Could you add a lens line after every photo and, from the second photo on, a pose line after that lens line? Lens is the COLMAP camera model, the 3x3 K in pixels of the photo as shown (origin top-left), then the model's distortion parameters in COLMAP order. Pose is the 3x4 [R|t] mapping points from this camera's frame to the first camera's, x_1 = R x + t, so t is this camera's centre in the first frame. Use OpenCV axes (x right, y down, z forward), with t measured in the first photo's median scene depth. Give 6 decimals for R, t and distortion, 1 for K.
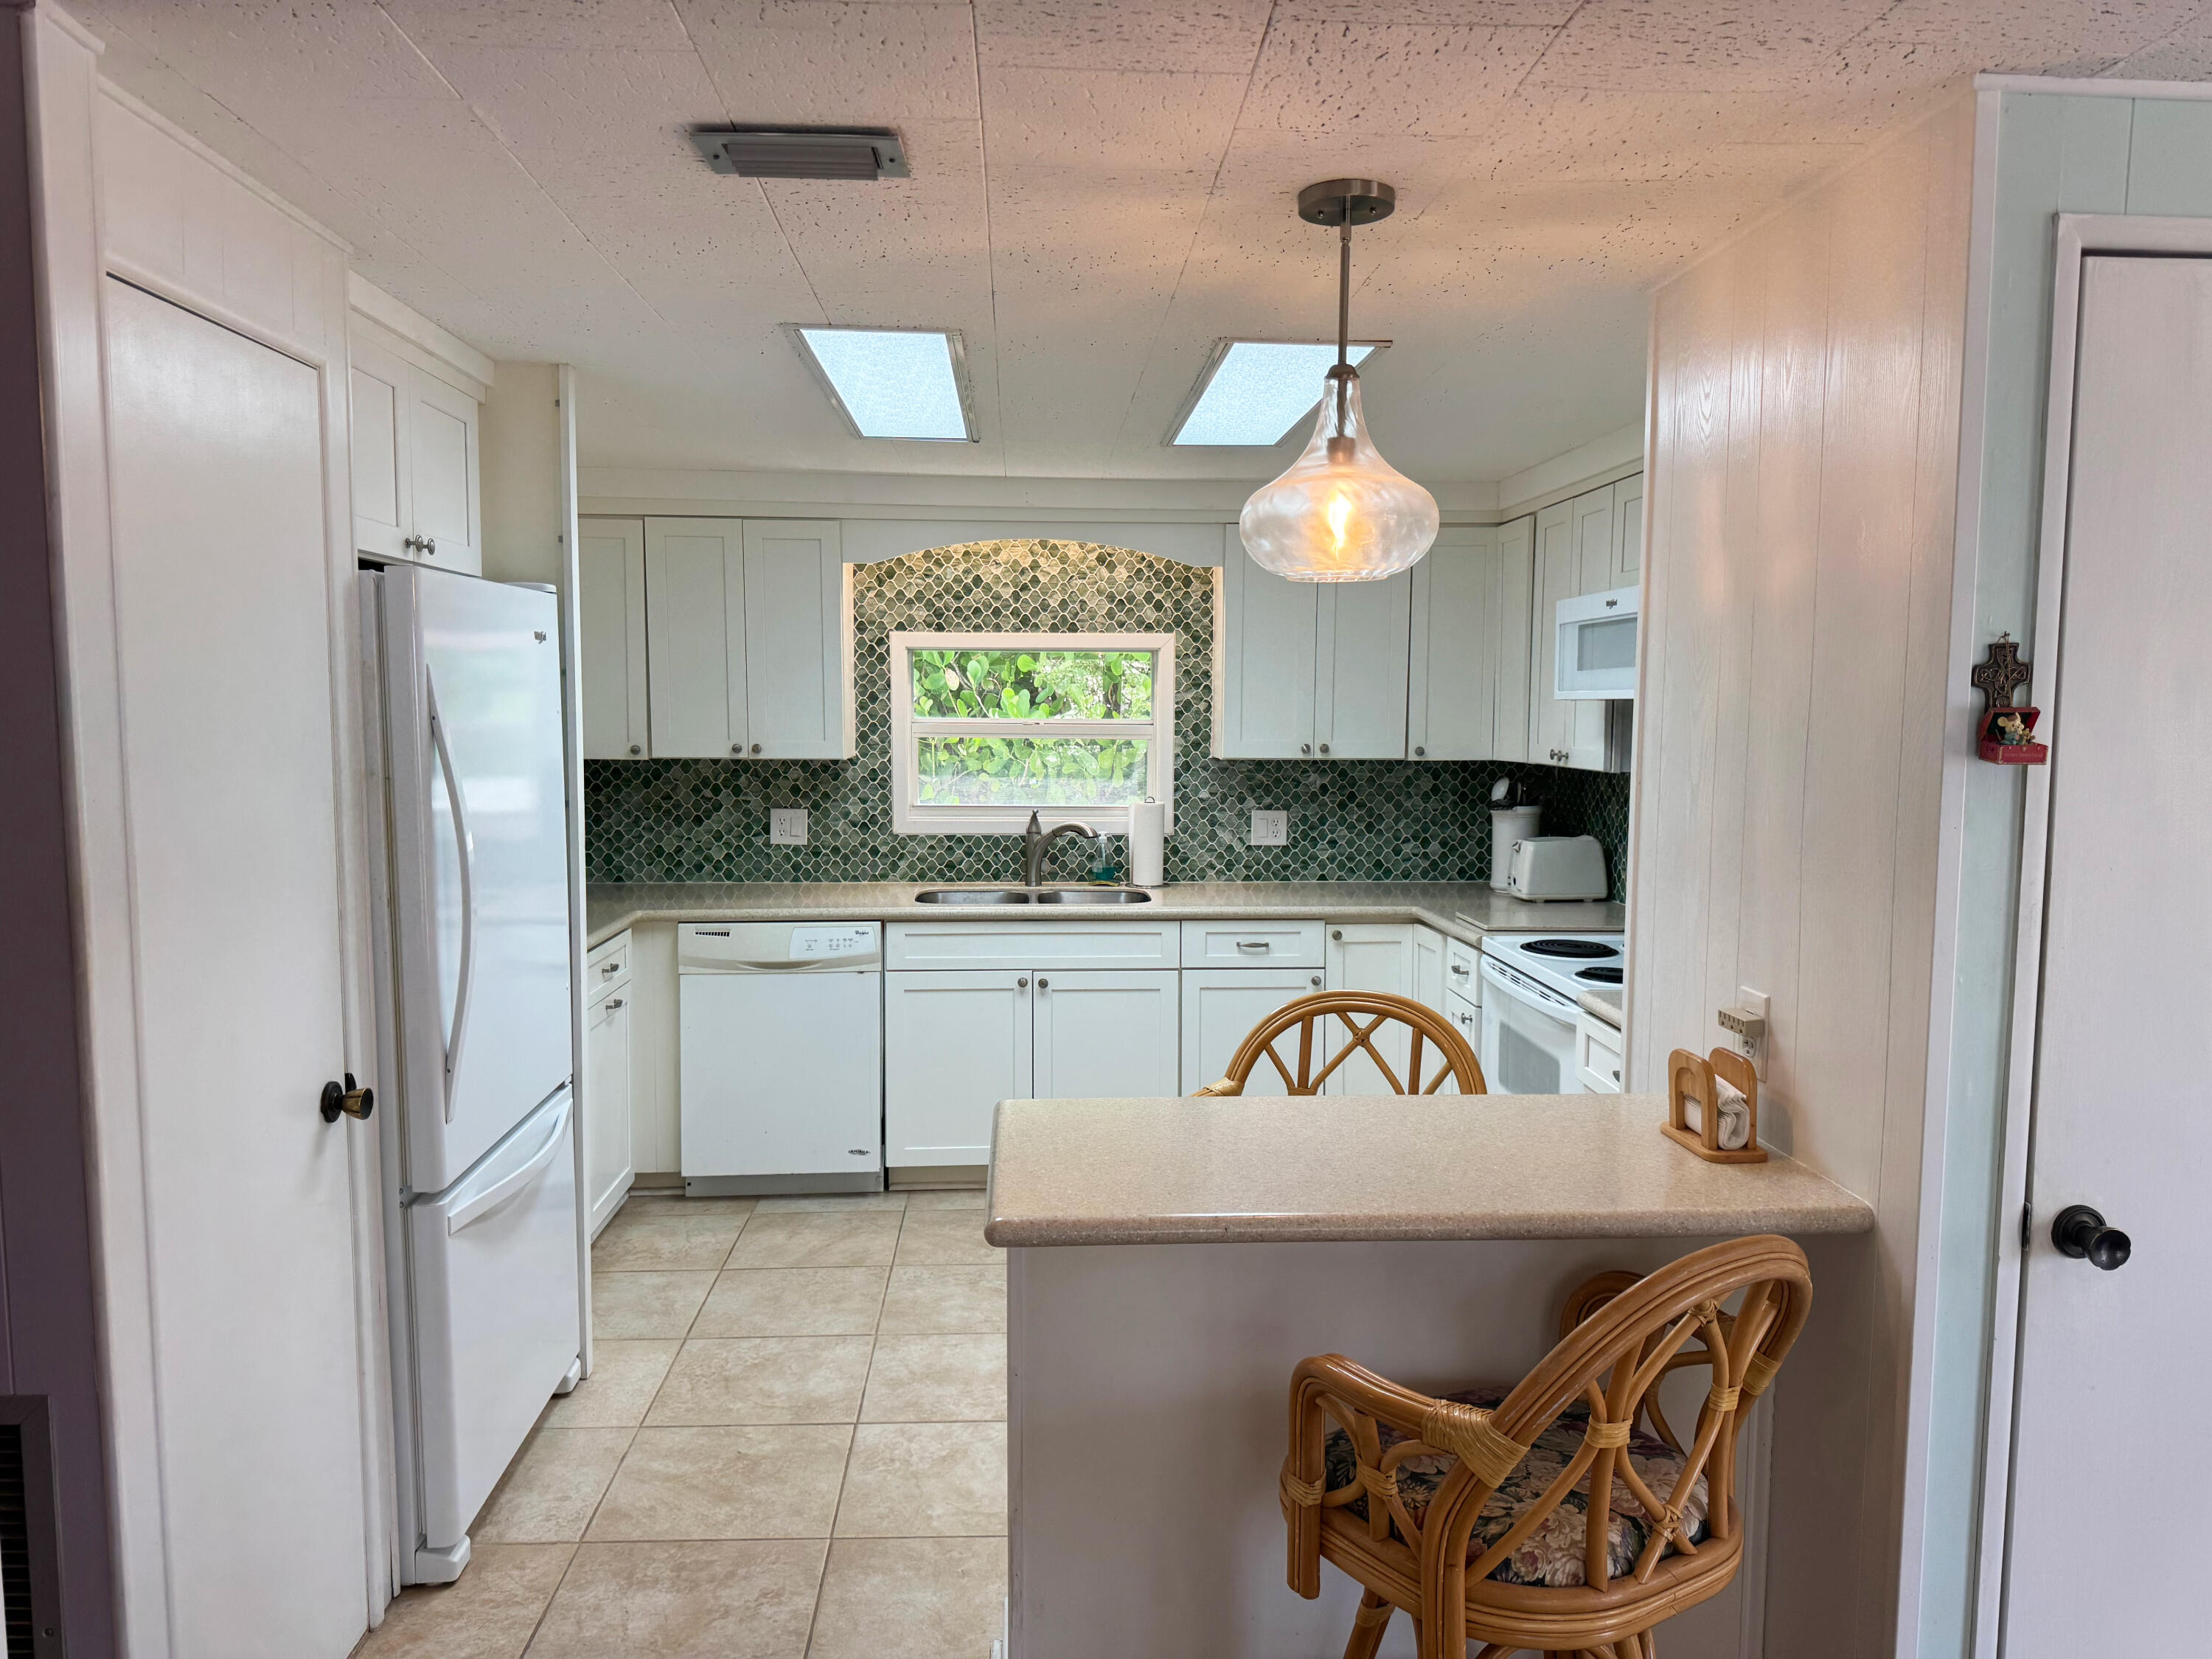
lens RADIAL K [[1669.2, 0, 1101.7], [0, 1669.2, 858.4], [0, 0, 1]] dist [0.286587, -0.000229]
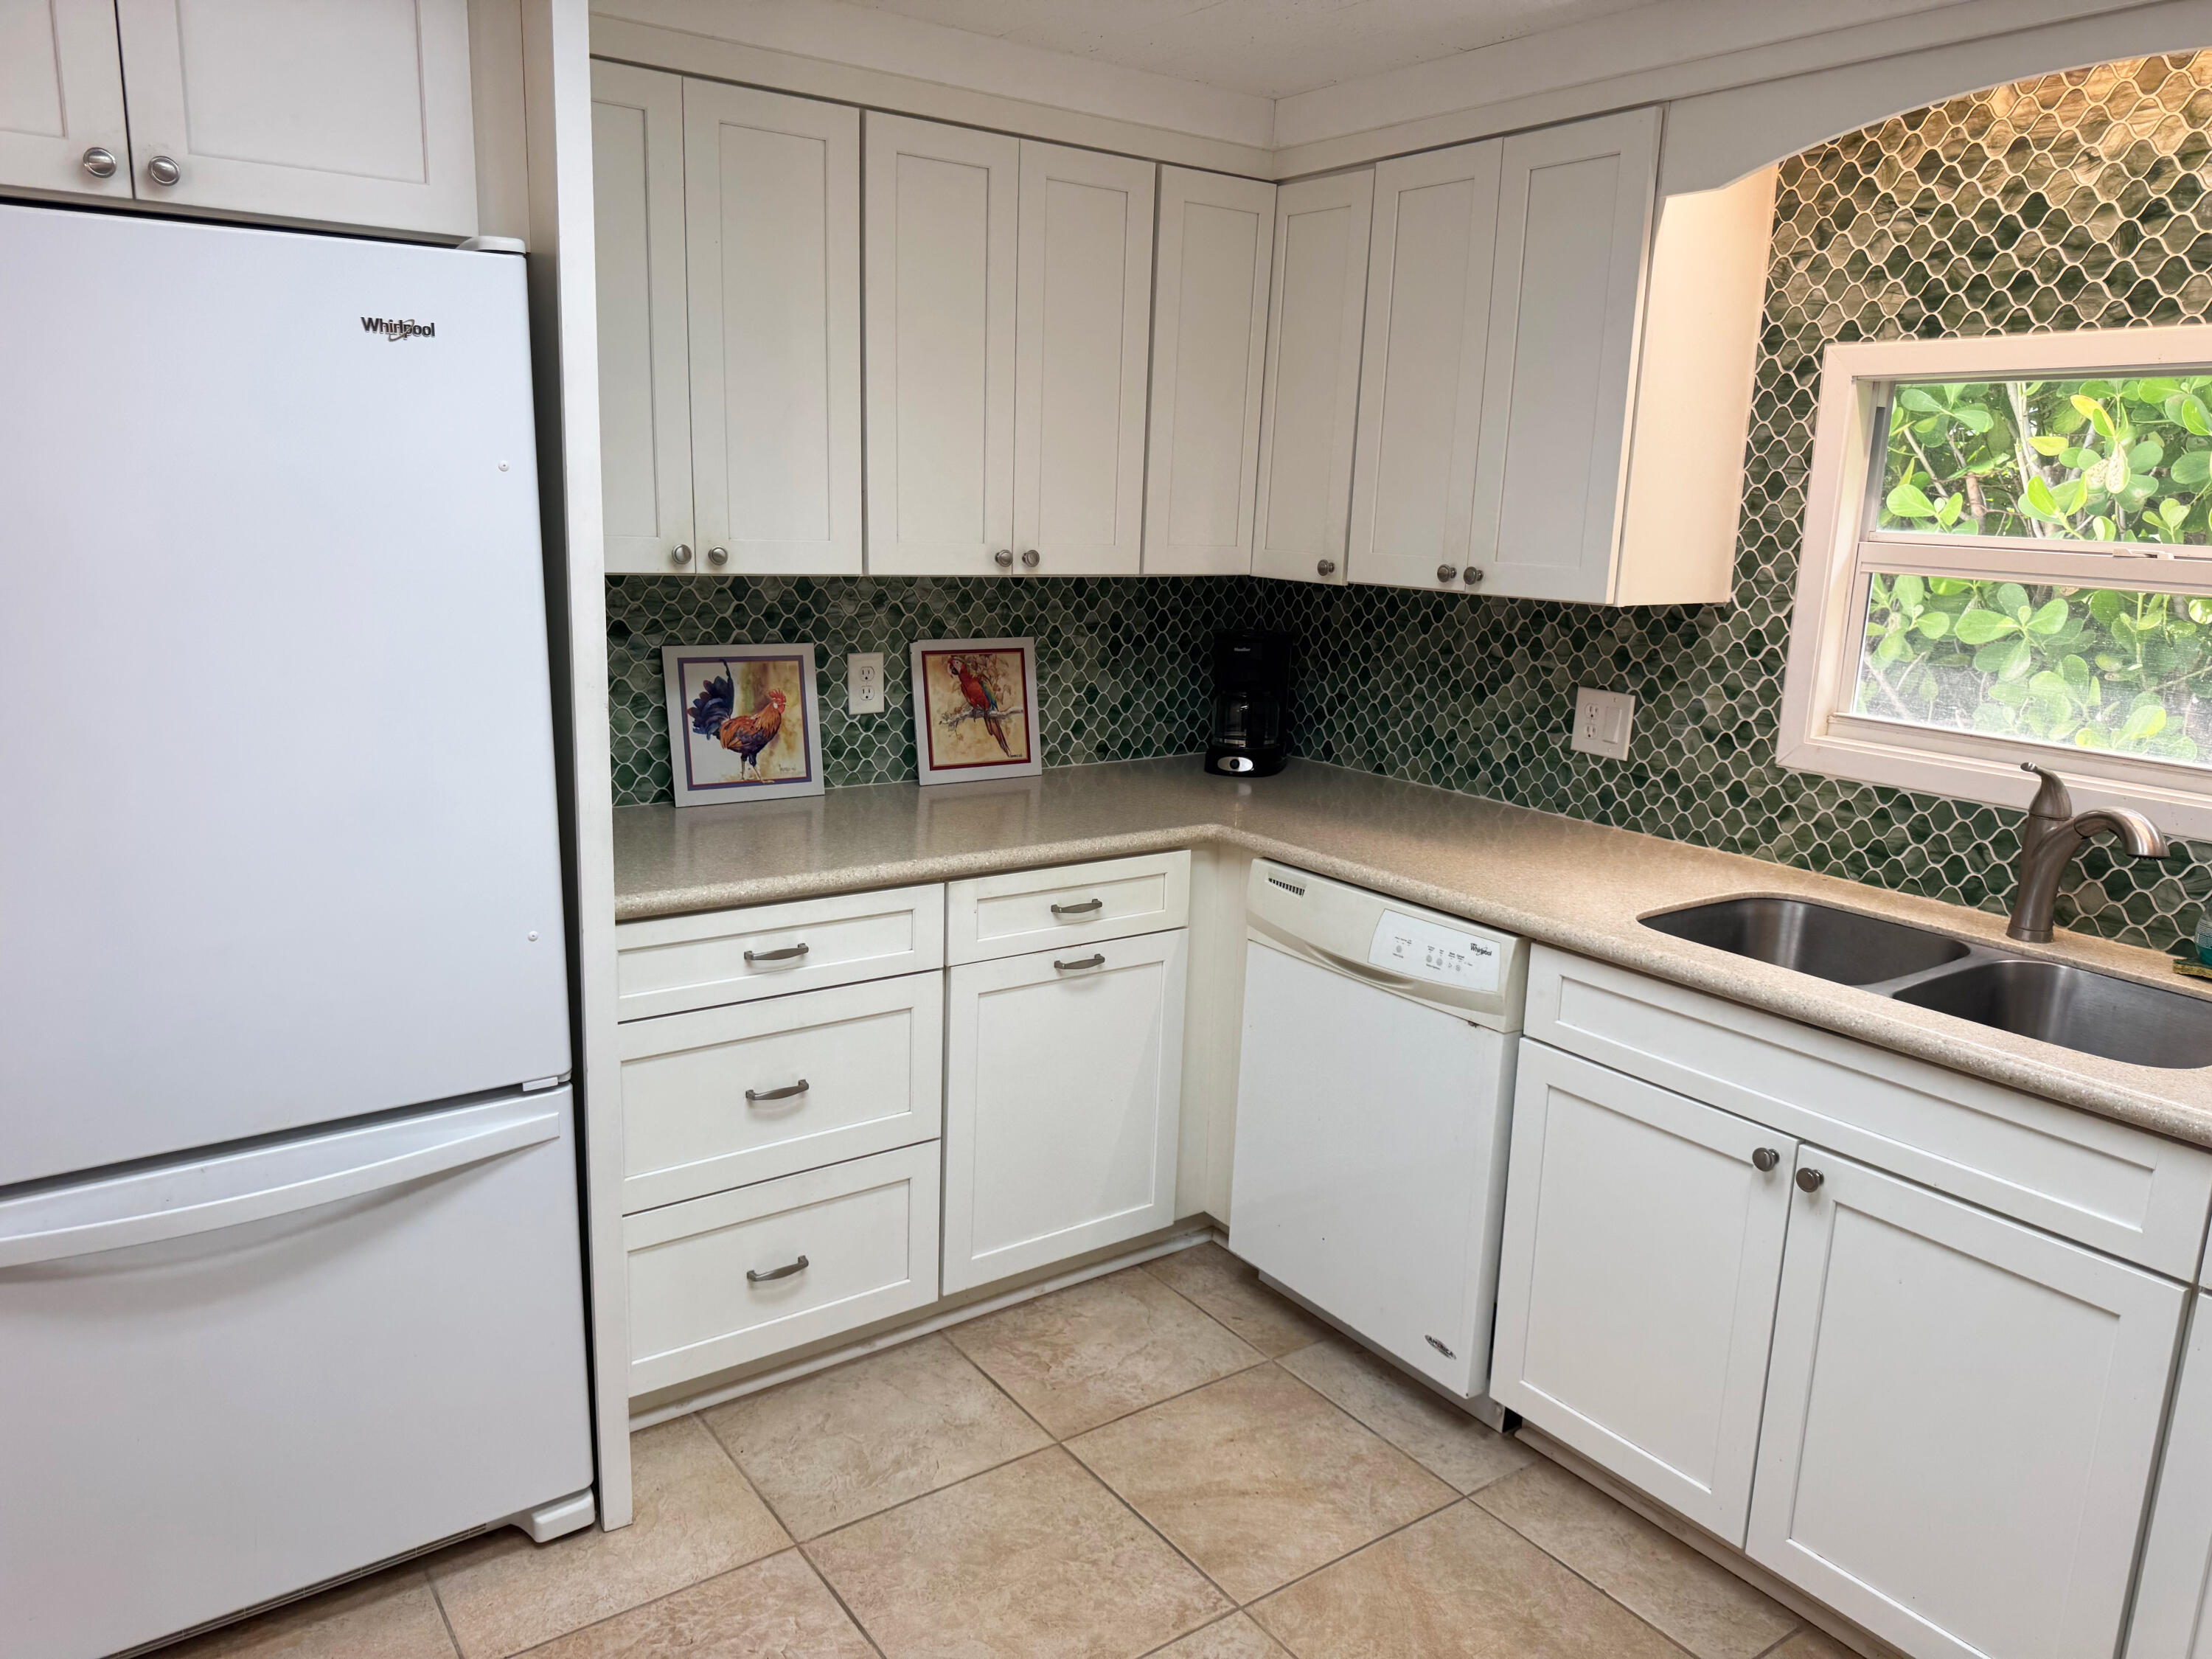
lens RADIAL K [[1590.0, 0, 1109.0], [0, 1590.0, 856.2], [0, 0, 1]] dist [0.042426, -0.043603]
pose [[0.536819, 0.206158, -0.818122, 0.164798], [-0.115430, 0.978515, 0.170835, -0.047029], [0.835764, 0.002729, 0.549082, 0.579918]]
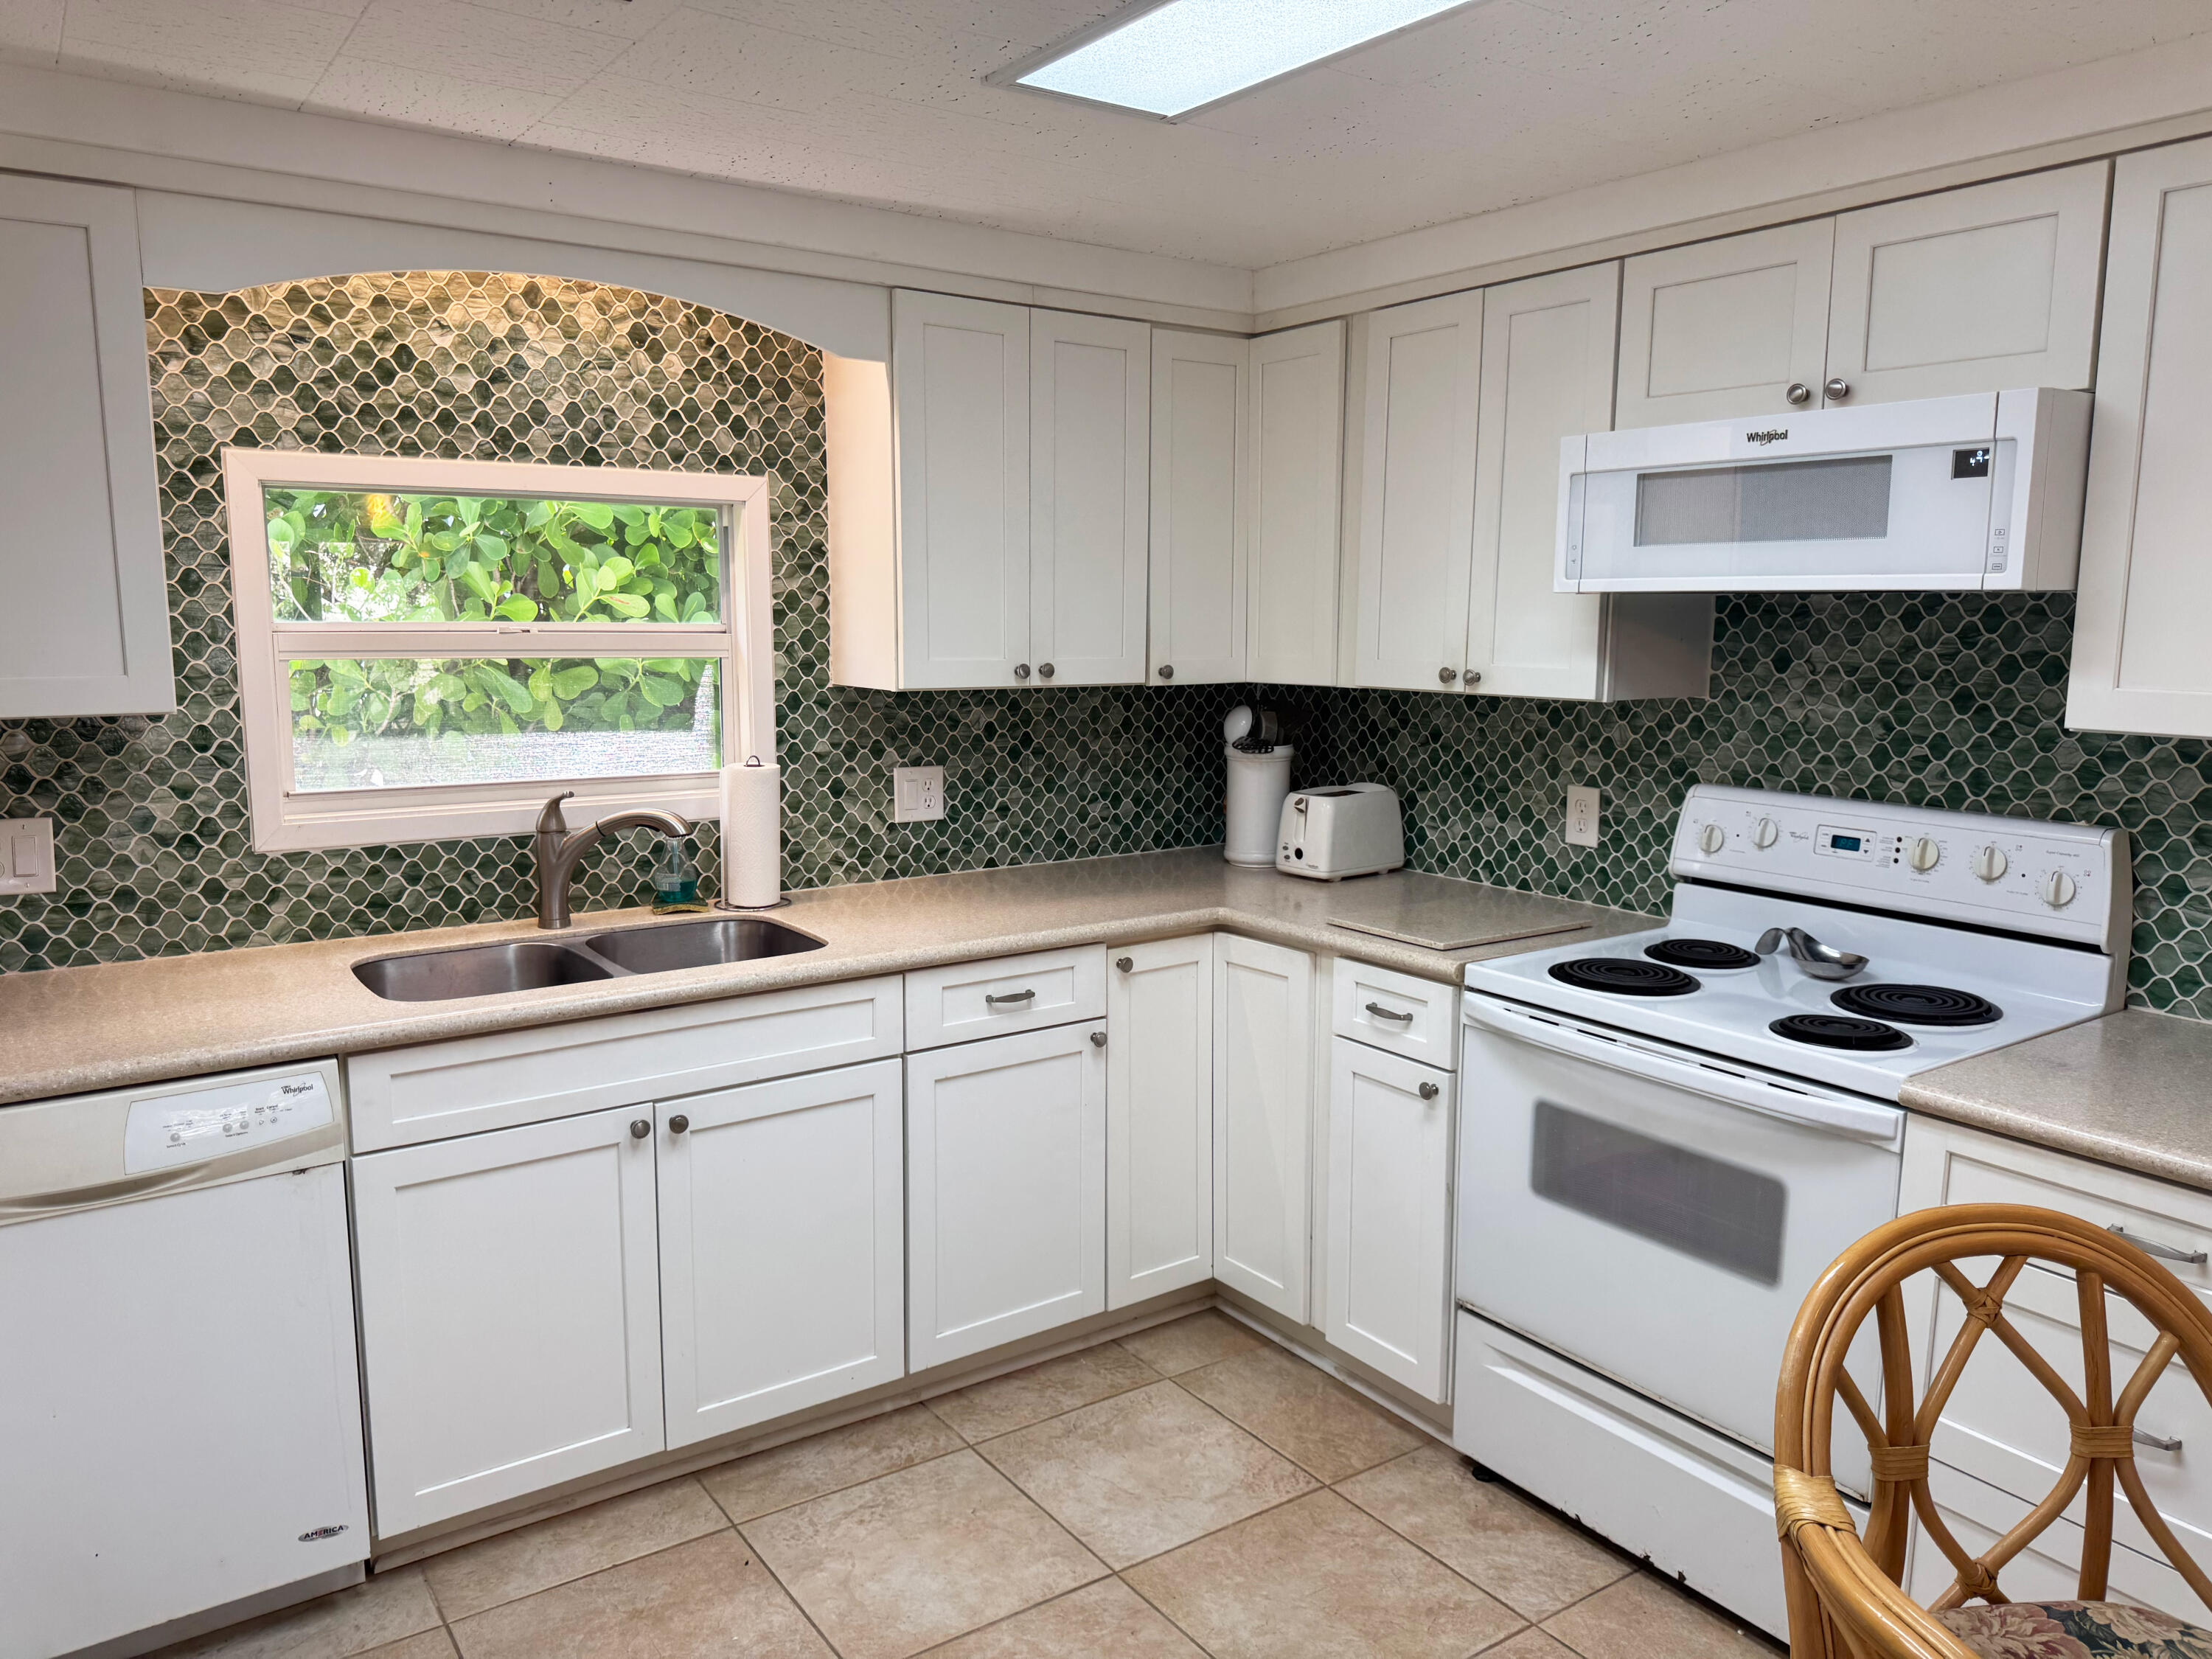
lens RADIAL K [[1590.0, 0, 1109.0], [0, 1590.0, 856.2], [0, 0, 1]] dist [0.042426, -0.043603]
pose [[0.843905, -0.084161, 0.529851, -0.164557], [0.050258, 0.995677, 0.078107, -0.038887], [-0.534134, -0.039286, 0.844487, 0.457993]]
